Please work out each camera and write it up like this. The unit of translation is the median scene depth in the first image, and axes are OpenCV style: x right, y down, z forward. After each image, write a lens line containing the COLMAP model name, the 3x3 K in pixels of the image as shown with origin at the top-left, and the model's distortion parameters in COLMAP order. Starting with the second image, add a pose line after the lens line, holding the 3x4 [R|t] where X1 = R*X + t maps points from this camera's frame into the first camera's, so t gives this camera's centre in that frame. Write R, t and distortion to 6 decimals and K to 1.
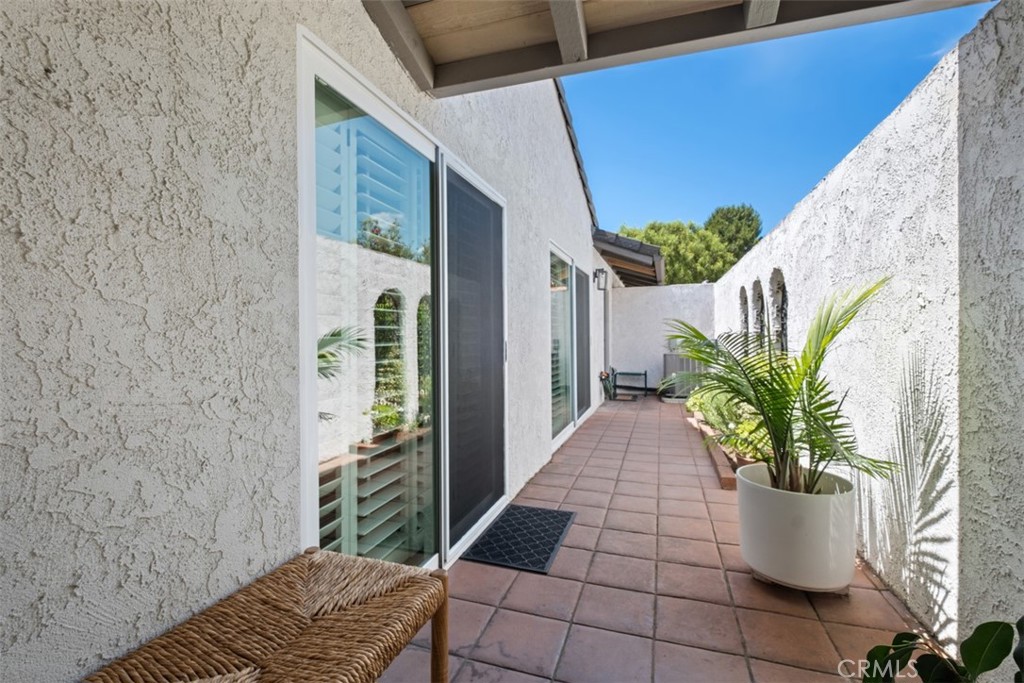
lens RADIAL K [[440.2, 0, 512.4], [0, 440.2, 340.1], [0, 0, 1]] dist [0.001003, -0.004860]
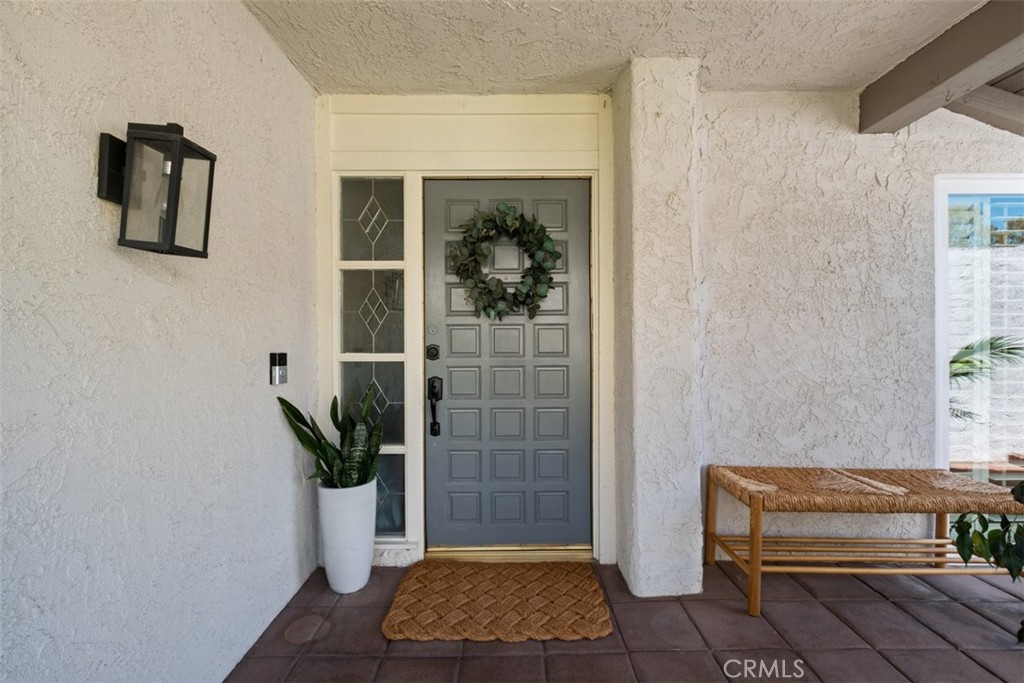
lens RADIAL K [[440.2, 0, 512.2], [0, 440.2, 338.0], [0, 0, 1]] dist [0.001003, -0.004860]
pose [[0.319231, 0.004358, -0.947667, 0.817197], [-0.003783, 0.999987, 0.003324, -0.071314], [0.947669, 0.002523, 0.319244, -1.495055]]
